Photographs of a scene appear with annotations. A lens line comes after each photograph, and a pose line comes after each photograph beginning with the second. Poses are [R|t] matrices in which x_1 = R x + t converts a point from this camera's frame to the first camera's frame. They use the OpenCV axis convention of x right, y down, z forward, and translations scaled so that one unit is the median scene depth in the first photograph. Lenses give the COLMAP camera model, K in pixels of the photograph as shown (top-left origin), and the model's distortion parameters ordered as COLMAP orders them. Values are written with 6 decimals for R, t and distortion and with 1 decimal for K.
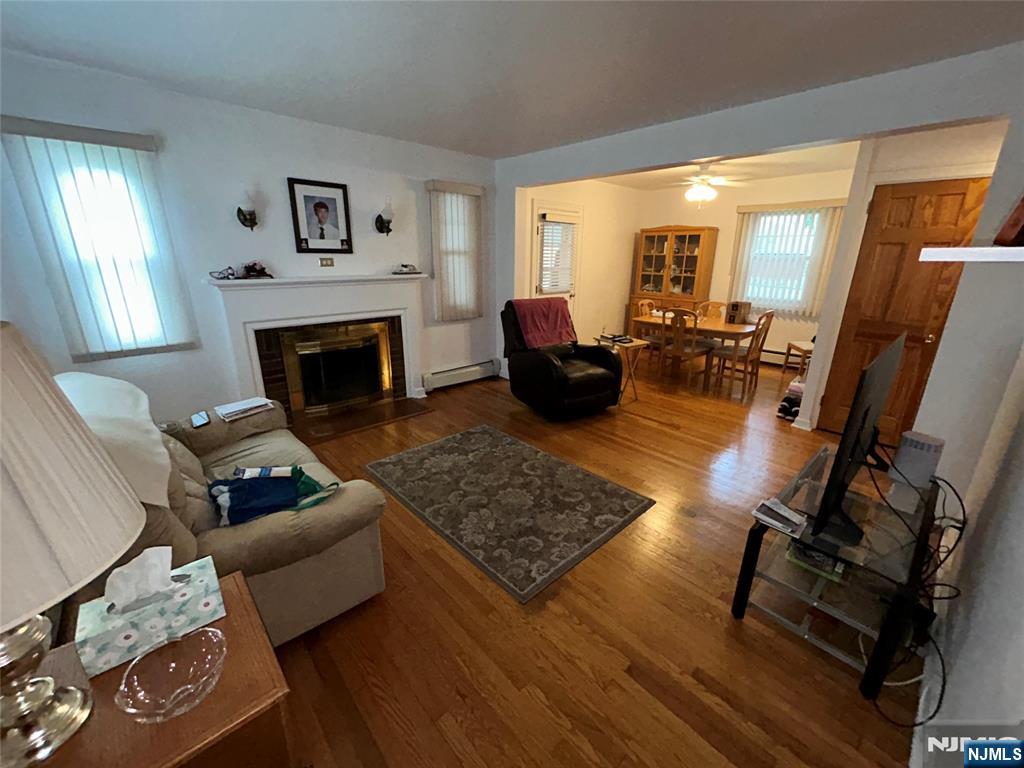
lens RADIAL K [[416.2, 0, 512.0], [0, 416.2, 384.0], [0, 0, 1]] dist [-0.000358, 0.000140]
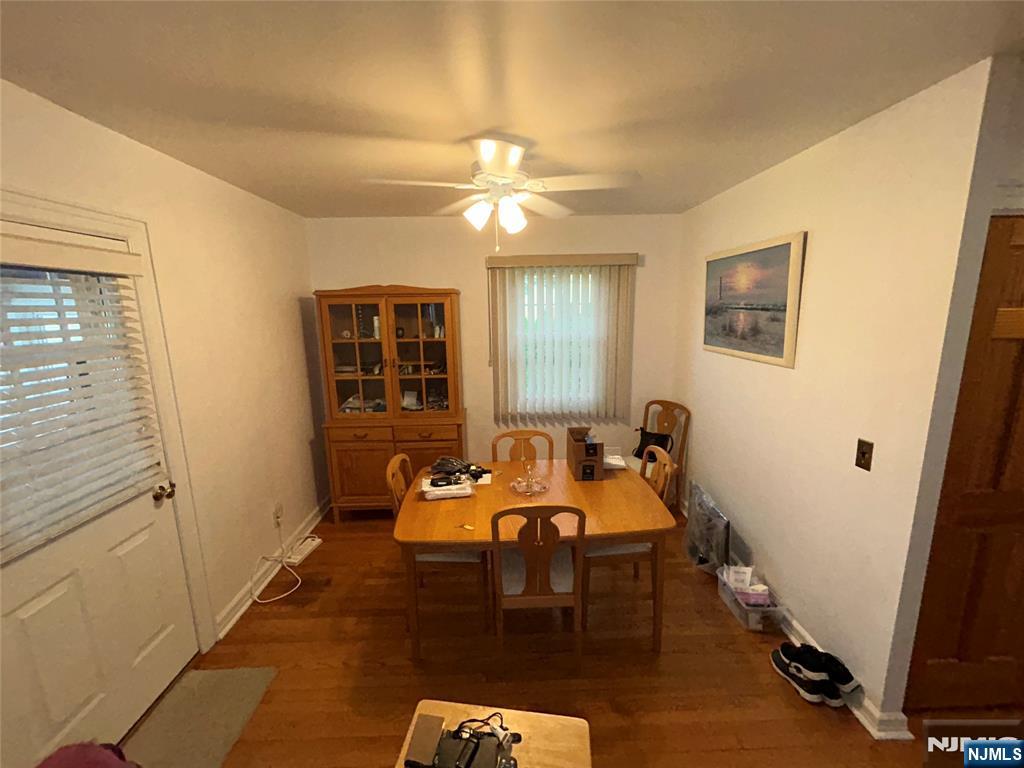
lens RADIAL K [[416.2, 0, 512.0], [0, 416.2, 384.0], [0, 0, 1]] dist [-0.000358, 0.000140]
pose [[0.654910, -0.163829, 0.737735, 0.095515], [0.248024, 0.968741, -0.005051, -0.222618], [-0.713846, 0.186284, 0.675072, 0.568010]]
